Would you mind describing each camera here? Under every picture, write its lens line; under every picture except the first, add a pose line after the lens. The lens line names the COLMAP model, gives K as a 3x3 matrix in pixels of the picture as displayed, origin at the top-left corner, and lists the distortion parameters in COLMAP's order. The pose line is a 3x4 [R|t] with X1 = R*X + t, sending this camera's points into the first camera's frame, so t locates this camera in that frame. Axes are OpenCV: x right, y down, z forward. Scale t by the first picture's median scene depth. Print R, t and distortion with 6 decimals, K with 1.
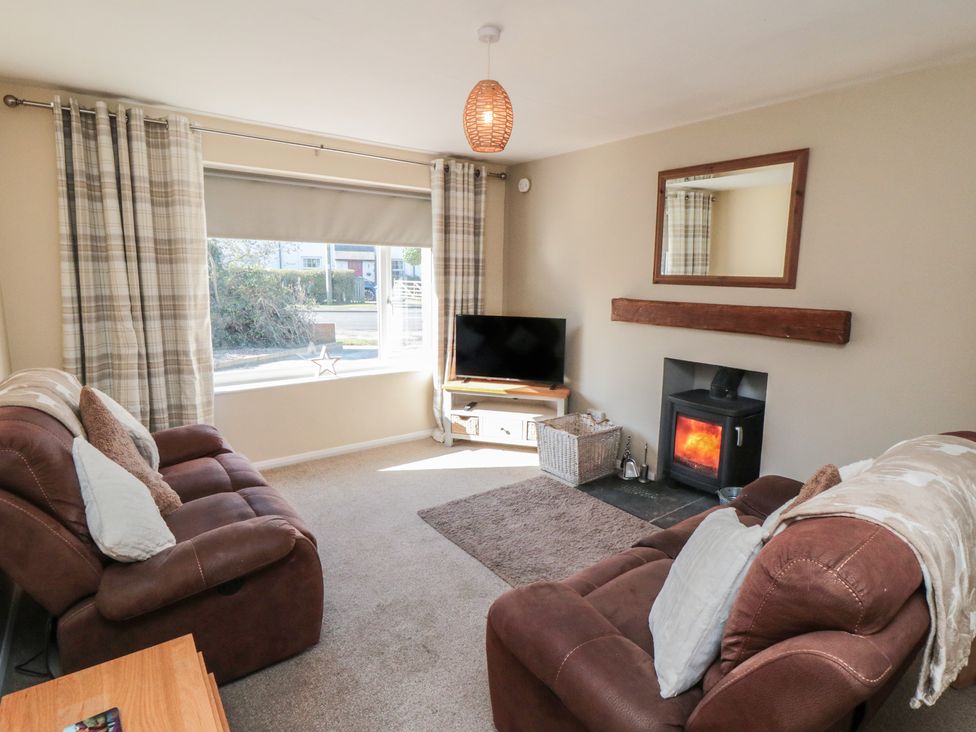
lens RADIAL K [[514.0, 0, 506.3], [0, 514.0, 362.7], [0, 0, 1]] dist [0.011544, -0.021213]
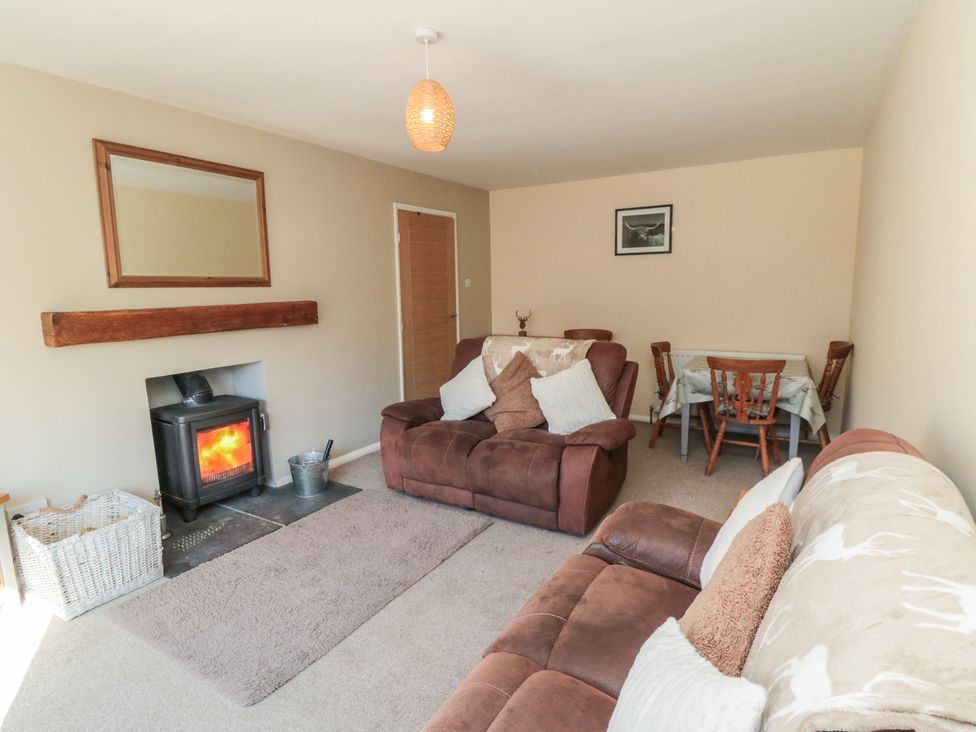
lens RADIAL K [[514.0, 0, 506.3], [0, 514.0, 362.7], [0, 0, 1]] dist [0.011544, -0.021213]
pose [[-0.359374, -0.158264, 0.919676, -0.692191], [0.158079, 0.960947, 0.227138, -0.140017], [-0.919707, 0.227009, -0.320321, 0.806651]]
